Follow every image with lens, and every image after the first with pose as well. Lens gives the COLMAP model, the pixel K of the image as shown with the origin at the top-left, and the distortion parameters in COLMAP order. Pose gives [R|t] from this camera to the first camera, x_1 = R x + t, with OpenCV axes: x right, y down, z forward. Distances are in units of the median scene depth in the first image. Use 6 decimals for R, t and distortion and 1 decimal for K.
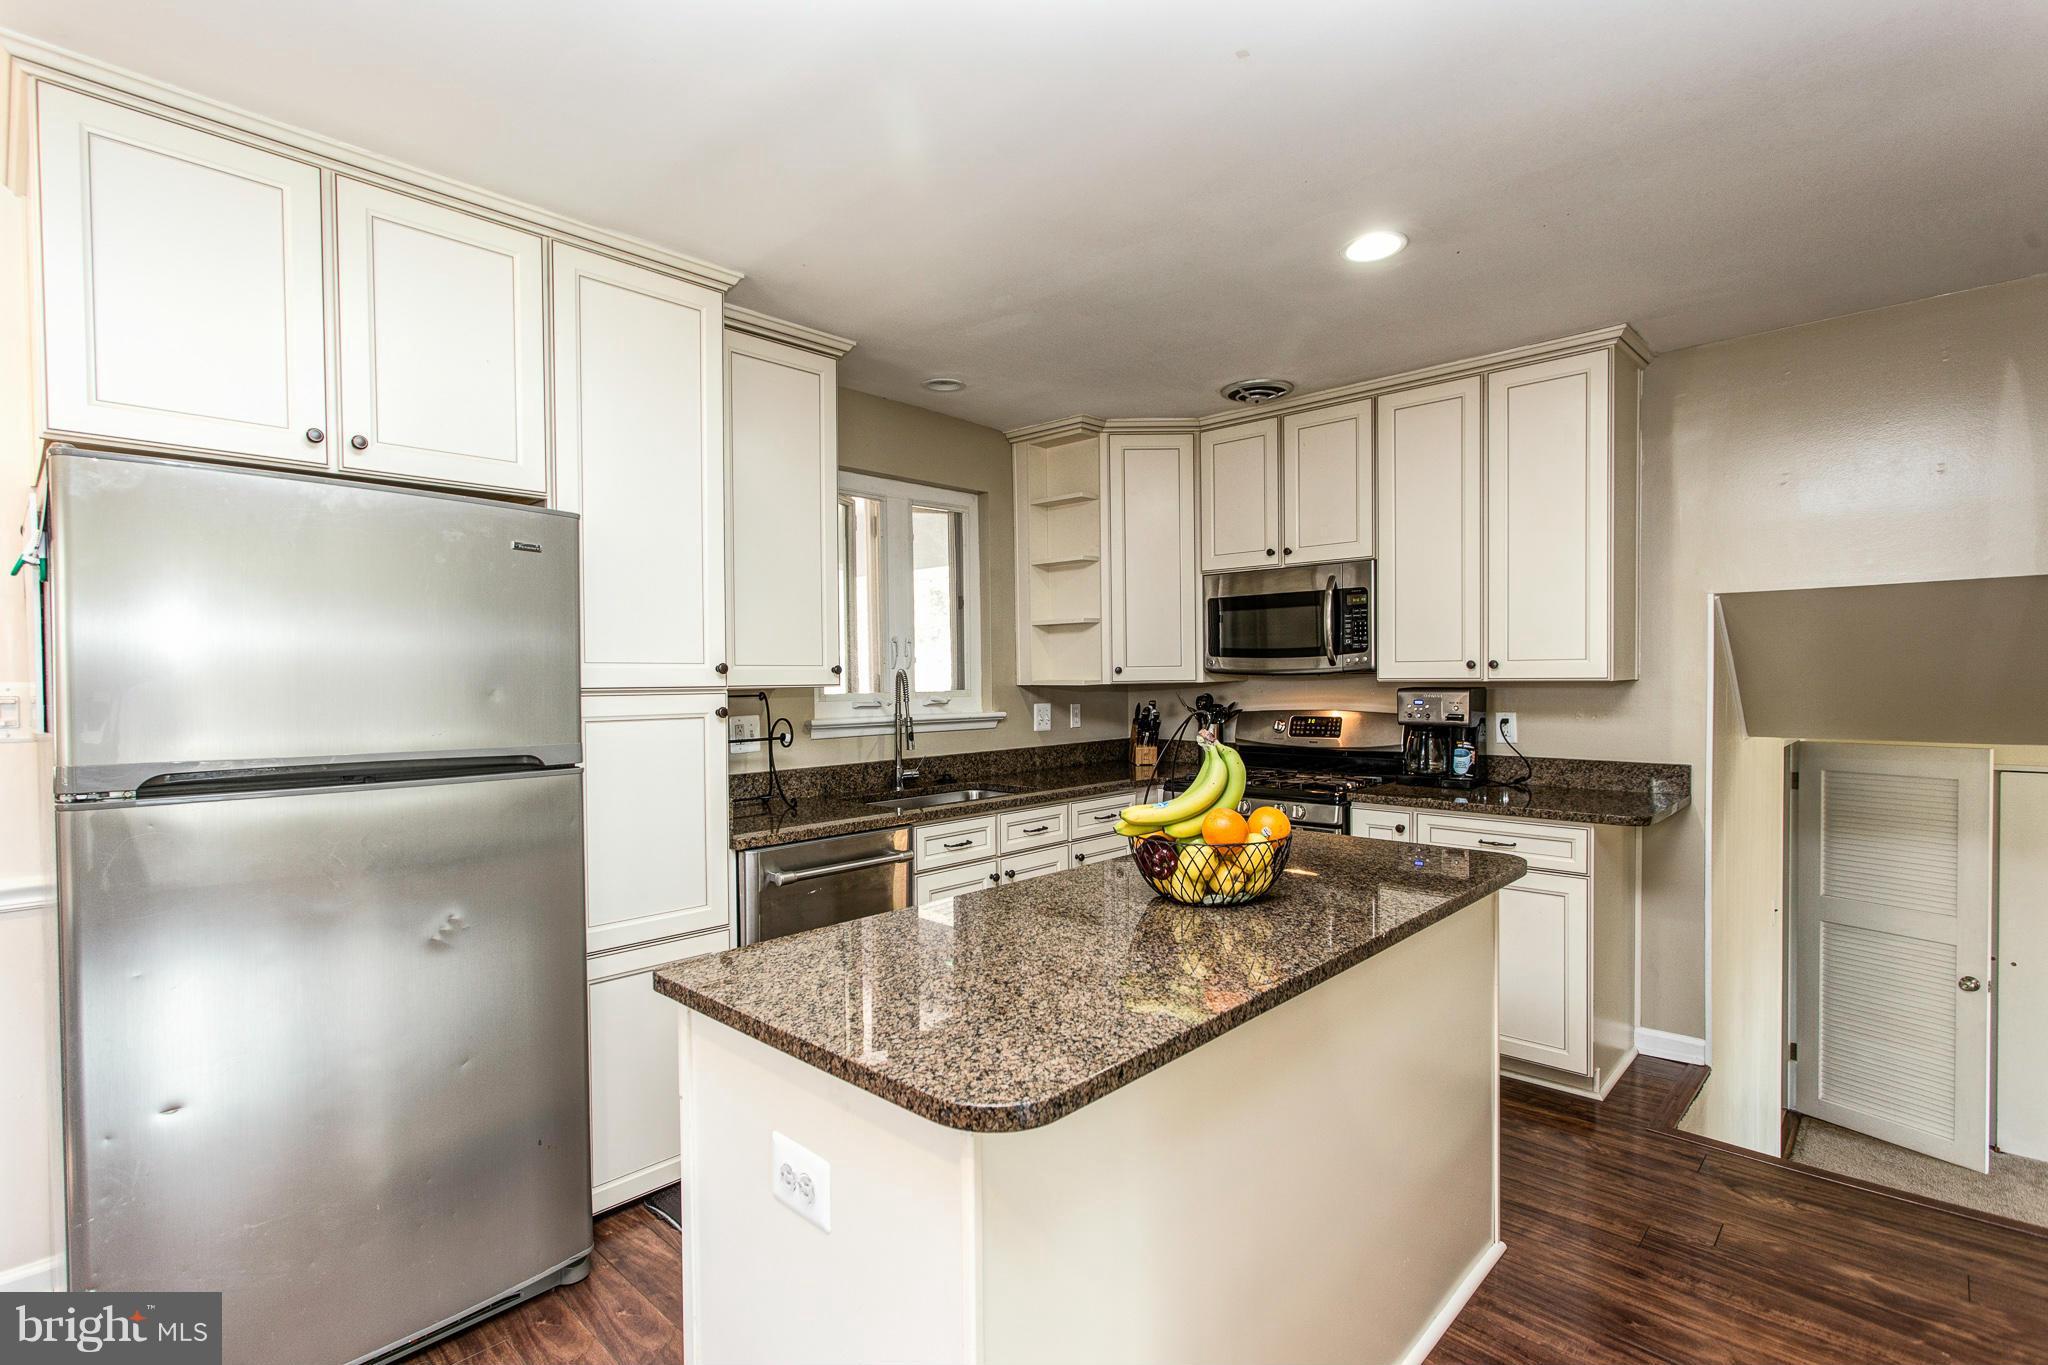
lens RADIAL K [[964.2, 0, 1014.7], [0, 964.2, 694.9], [0, 0, 1]] dist [-0.000236, 0.000822]
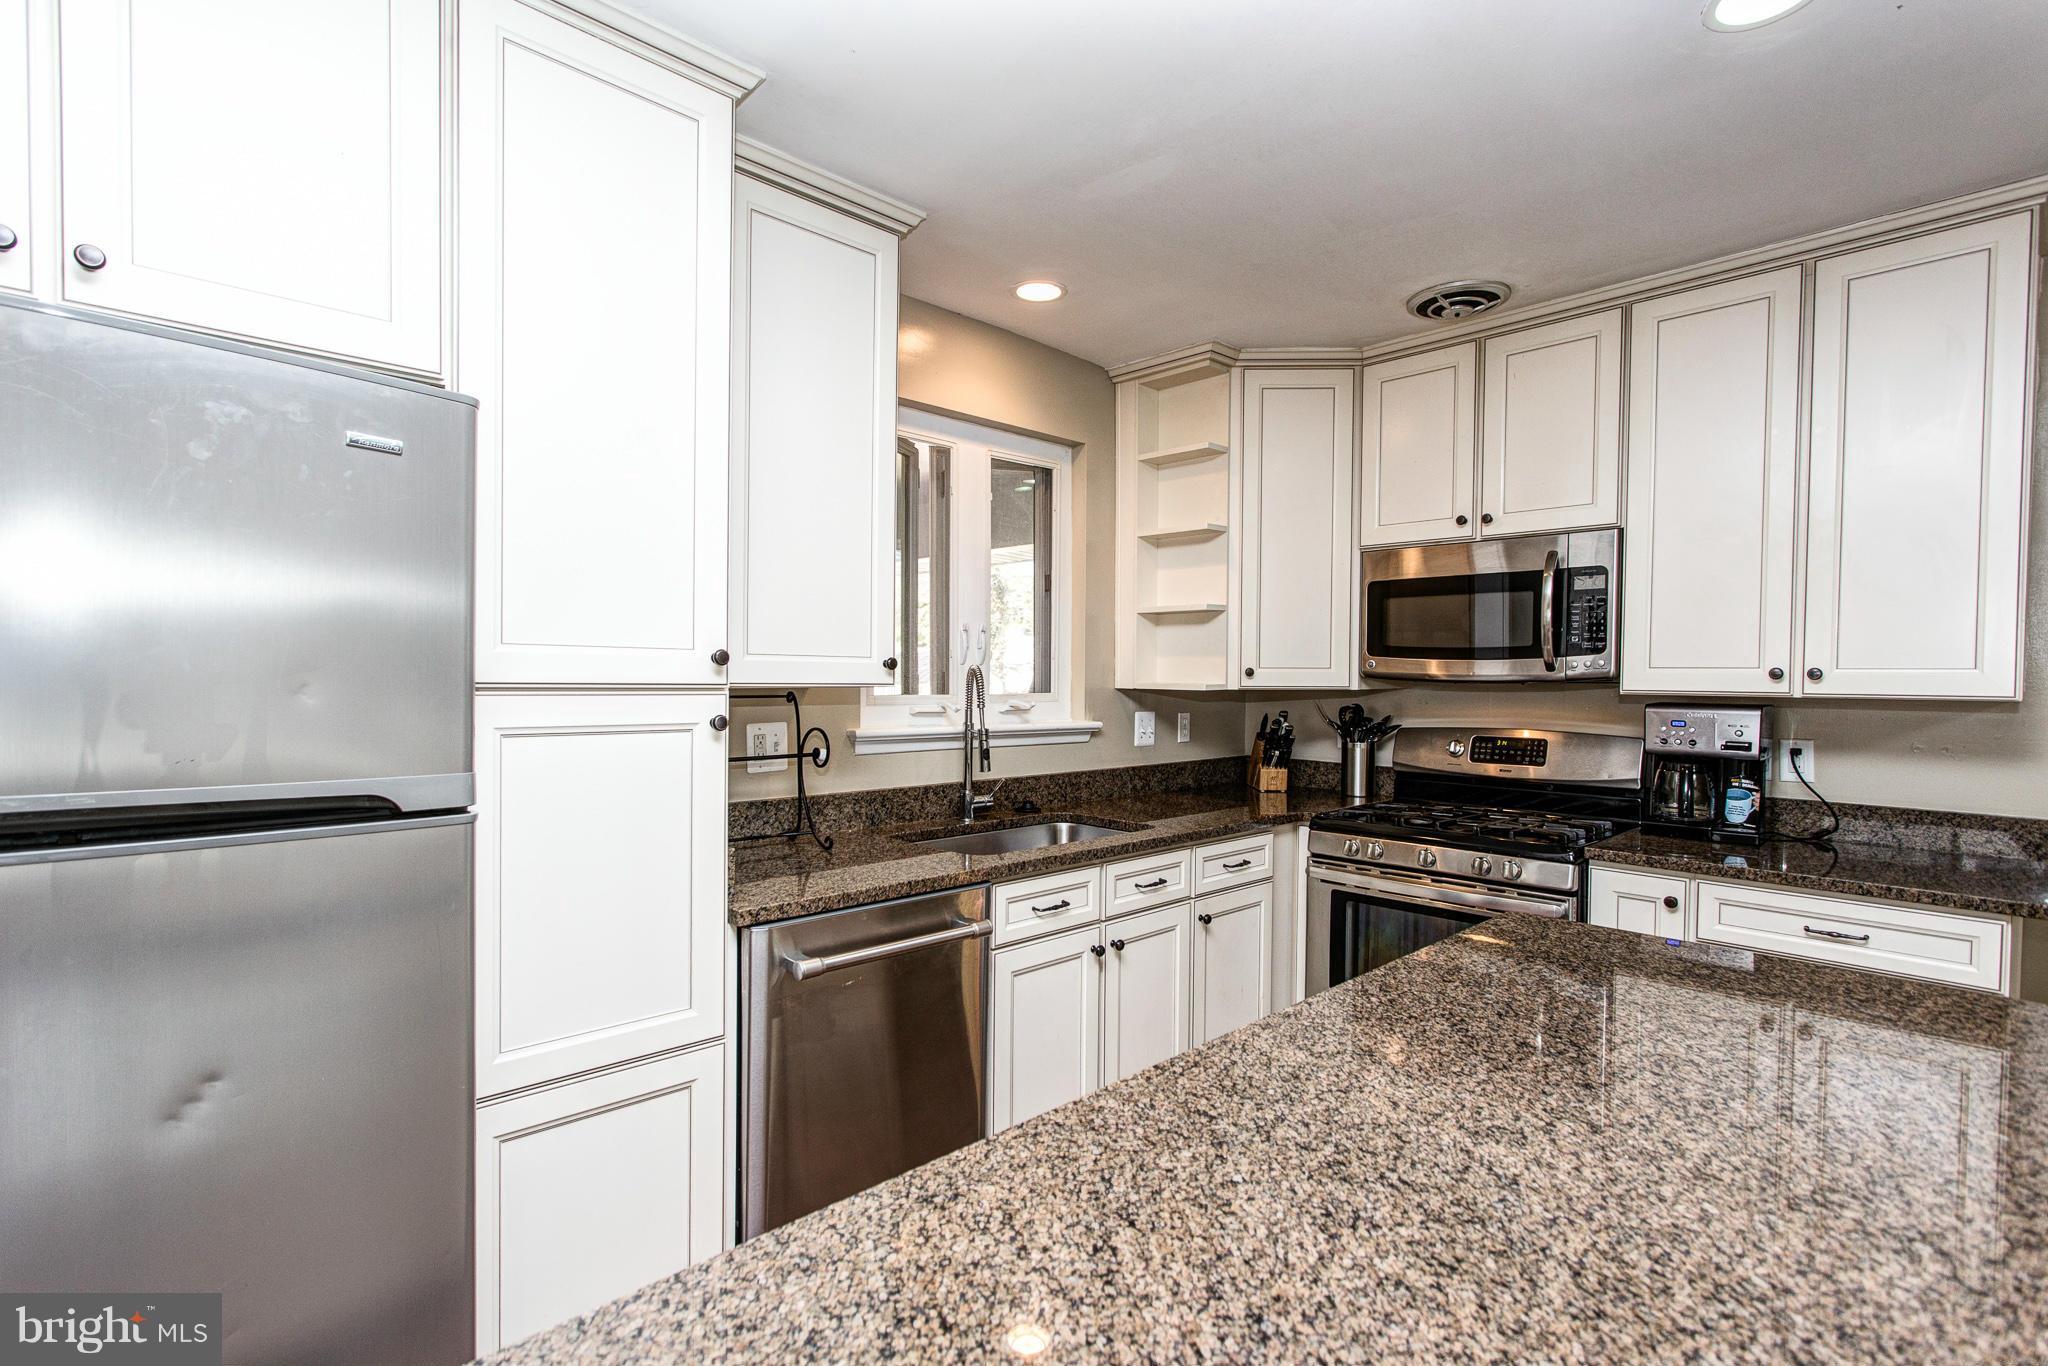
lens RADIAL K [[964.2, 0, 1014.7], [0, 964.2, 695.4], [0, 0, 1]] dist [-0.000236, 0.000822]
pose [[0.998264, 0.020969, -0.055034, -0.043738], [-0.020910, 0.999780, 0.001661, -0.004501], [0.055057, -0.000507, 0.998483, 0.241924]]
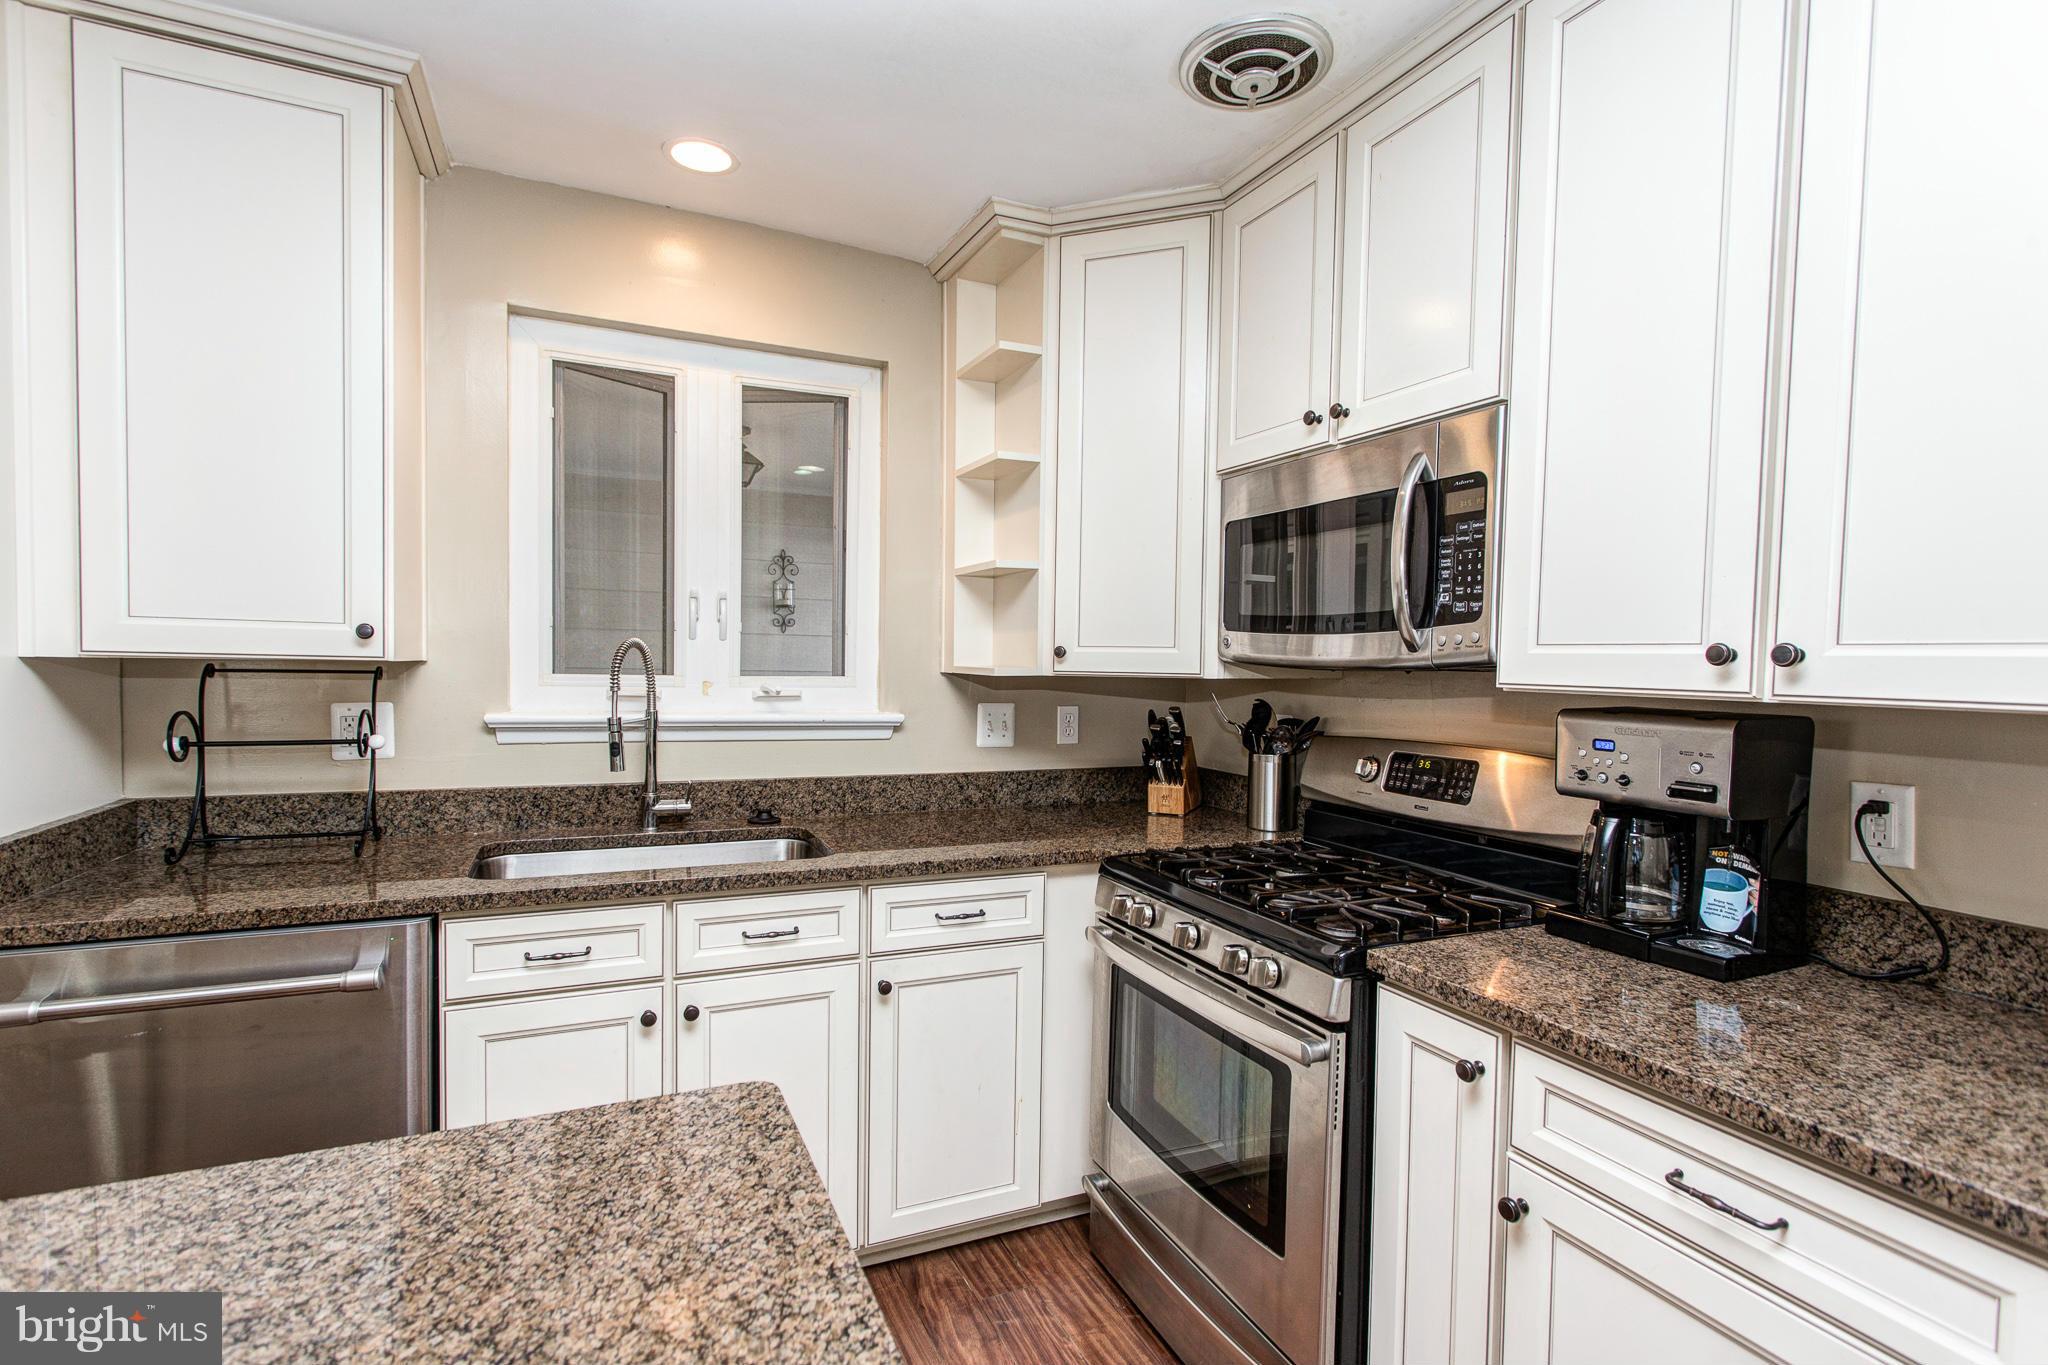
lens RADIAL K [[964.2, 0, 1014.7], [0, 964.2, 694.9], [0, 0, 1]] dist [-0.000236, 0.000822]
pose [[0.925309, 0.043787, -0.376677, 0.340012], [-0.038311, 0.999023, 0.022021, -0.013170], [0.377274, -0.005945, 0.926083, 0.525547]]
